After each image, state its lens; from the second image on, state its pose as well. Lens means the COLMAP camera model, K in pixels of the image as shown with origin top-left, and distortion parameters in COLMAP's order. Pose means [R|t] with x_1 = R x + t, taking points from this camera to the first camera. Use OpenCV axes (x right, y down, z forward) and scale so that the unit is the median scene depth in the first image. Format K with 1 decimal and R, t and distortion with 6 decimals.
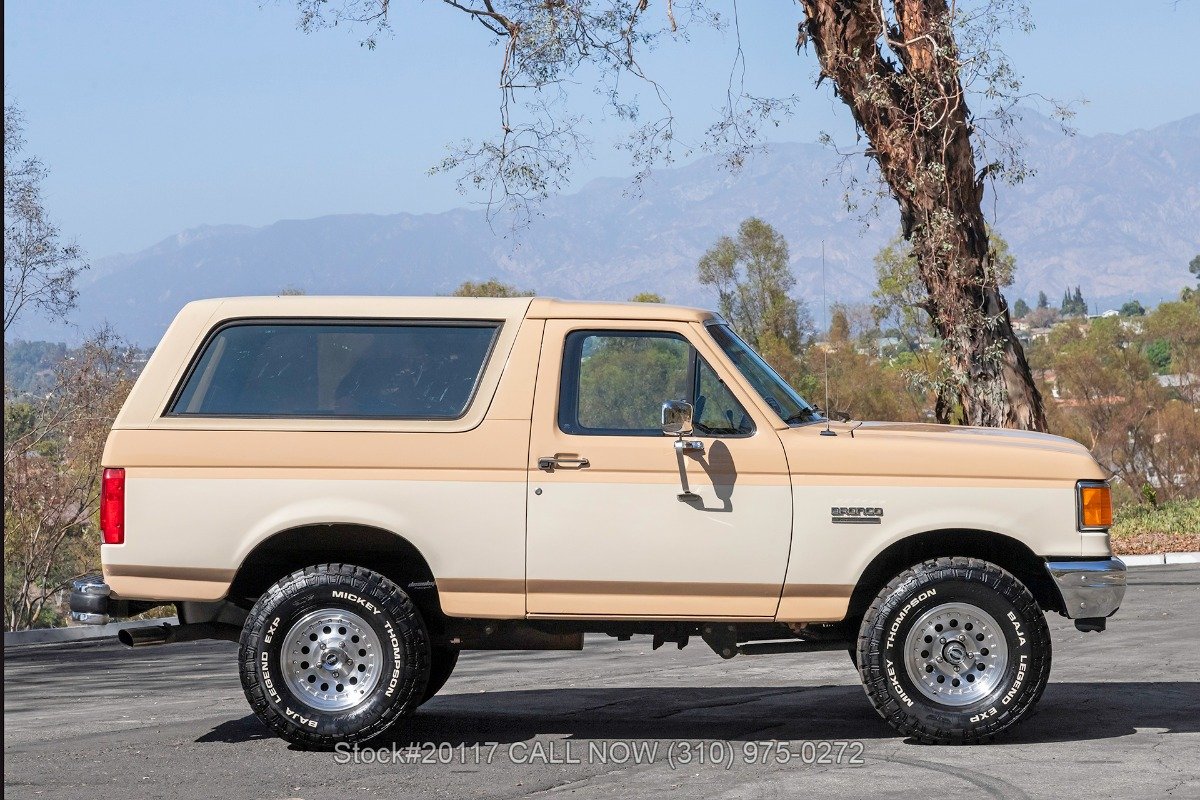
lens RADIAL K [[3736.1, 0, 600.0], [0, 3736.1, 400.0], [0, 0, 1]] dist [0.023055, 1.207421]
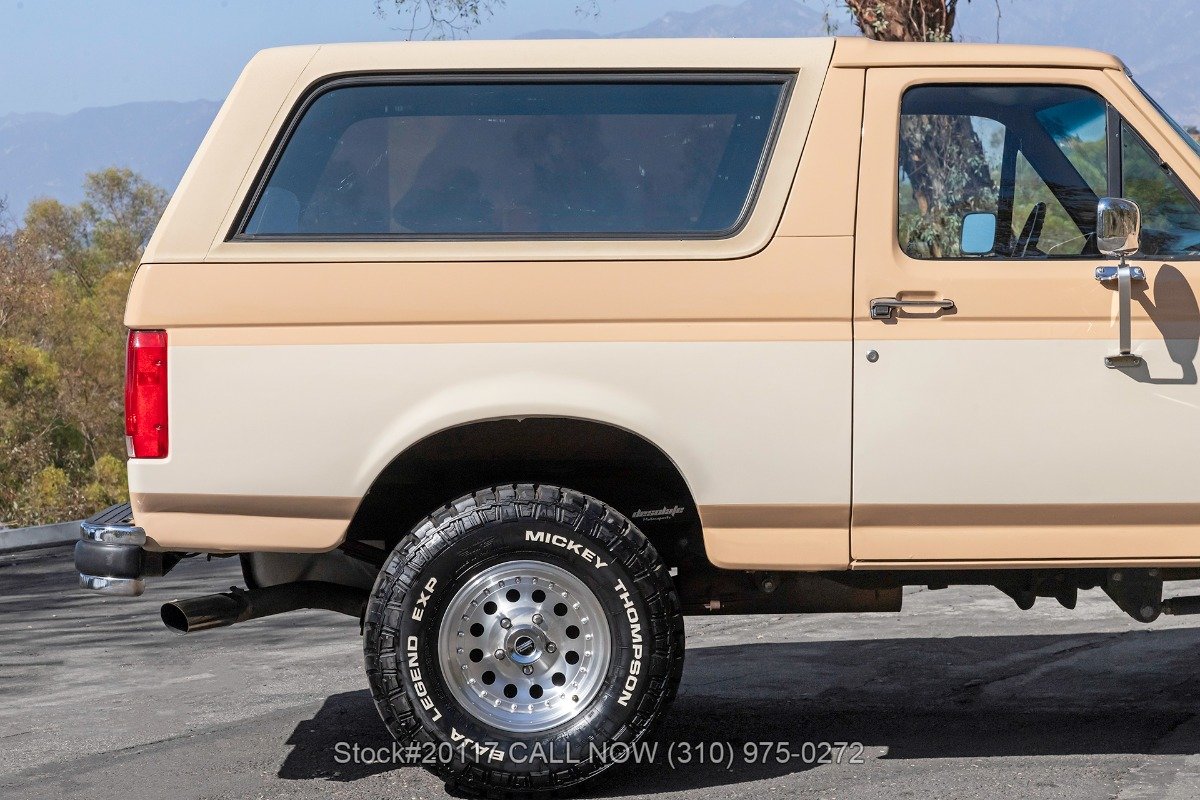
lens RADIAL K [[2830.0, 0, 456.3], [0, 2830.0, 401.4], [0, 0, 1]] dist [0.032950, -0.239039]
pose [[0.997238, -0.019512, 0.071663, -0.113581], [0.016683, 0.999066, 0.039857, 0.012553], [-0.072374, -0.038552, 0.996632, 0.552038]]
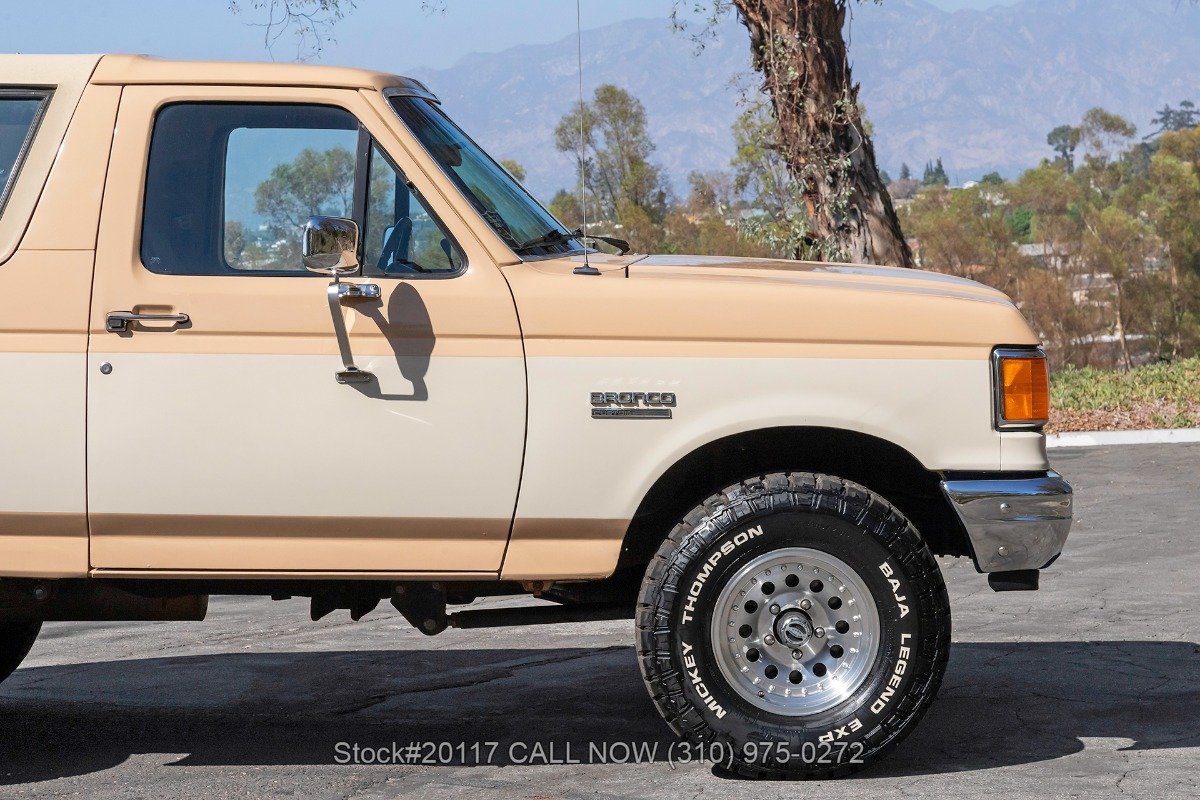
lens RADIAL K [[3005.8, 0, 656.5], [0, 3005.8, 396.9], [0, 0, 1]] dist [0.044871, -0.009844]
pose [[0.999263, -0.004388, 0.038144, 0.053358], [0.002966, 0.999301, 0.037276, 0.011139], [-0.038281, -0.037135, 0.998577, 0.506114]]
